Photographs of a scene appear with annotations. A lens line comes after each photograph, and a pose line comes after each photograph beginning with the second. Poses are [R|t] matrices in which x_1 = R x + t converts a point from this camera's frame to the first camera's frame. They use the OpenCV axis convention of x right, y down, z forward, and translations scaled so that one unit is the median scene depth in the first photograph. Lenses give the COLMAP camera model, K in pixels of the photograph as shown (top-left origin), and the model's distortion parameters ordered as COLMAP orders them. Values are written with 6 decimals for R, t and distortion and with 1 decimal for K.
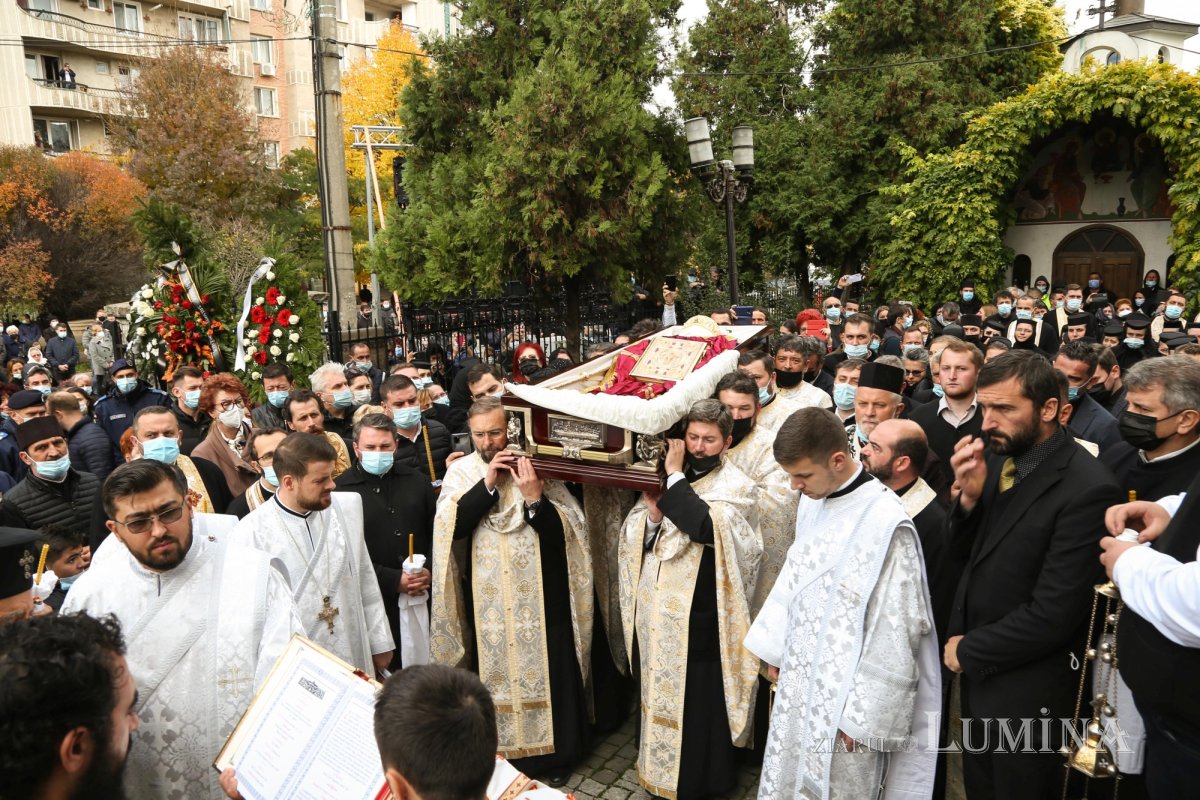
lens RADIAL K [[814.1, 0, 607.1], [0, 814.1, 401.3], [0, 0, 1]] dist [-0.140912, 0.088780]
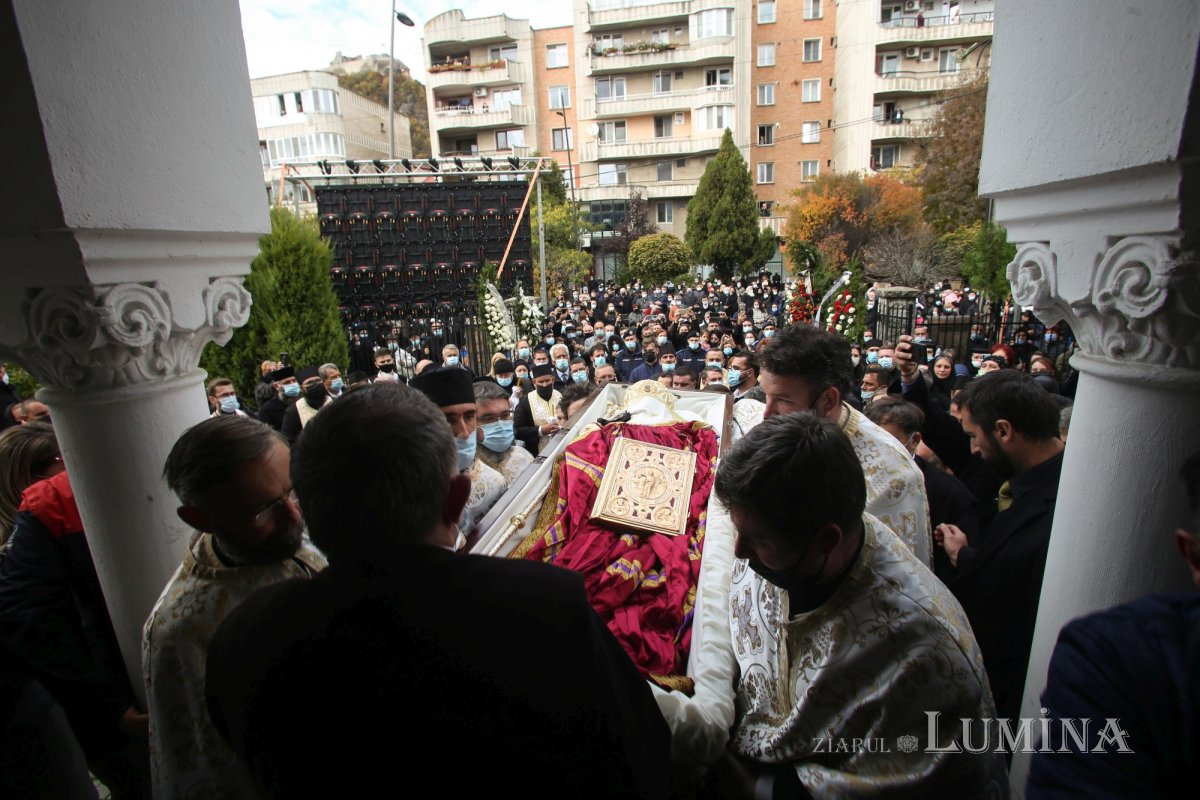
lens RADIAL K [[589.6, 0, 600.0], [0, 589.6, 400.0], [0, 0, 1]] dist [-0.084690, 0.045147]
pose [[0.472196, 0.215721, -0.854691, 0.227679], [-0.129006, 0.976065, 0.175083, -0.033696], [0.872003, 0.027587, 0.488723, -0.022199]]
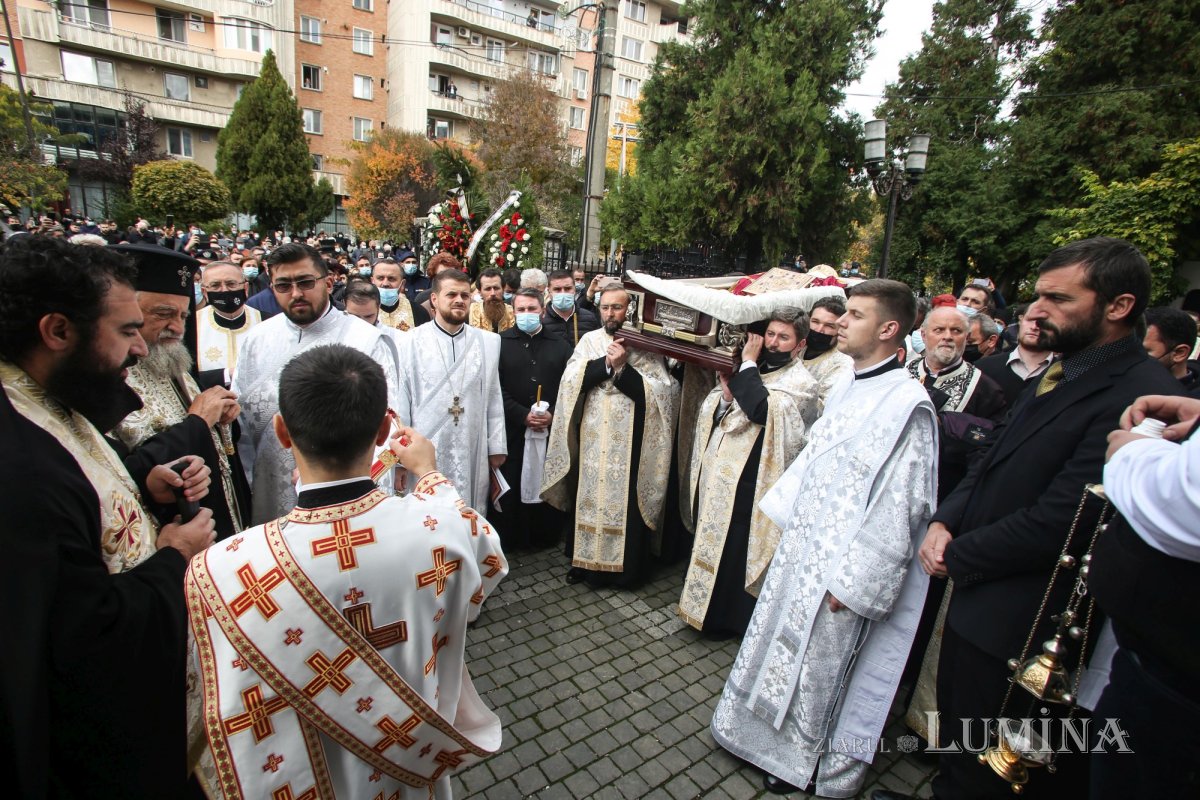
lens RADIAL K [[587.6, 0, 600.0], [0, 587.6, 400.0], [0, 0, 1]] dist [-0.069236, 0.031250]
pose [[0.934263, 0.194257, -0.299027, 0.043689], [-0.173540, 0.980271, 0.094615, 0.029732], [0.311507, -0.036502, 0.949543, 0.036718]]
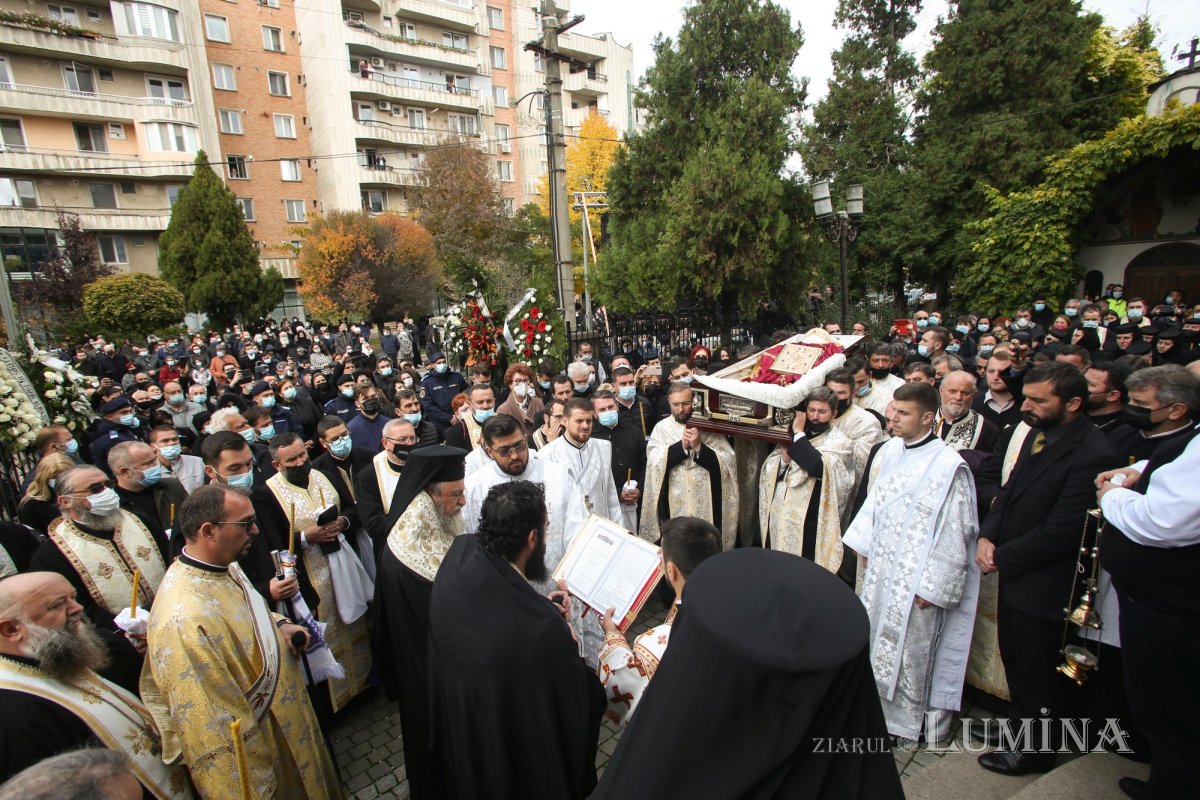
lens RADIAL K [[587.6, 0, 600.0], [0, 587.6, 400.0], [0, 0, 1]] dist [-0.069236, 0.031250]
pose [[0.971993, 0.026265, -0.233537, -0.011090], [-0.018691, 0.999227, 0.034586, -0.001390], [0.234265, -0.029253, 0.971733, -0.054153]]
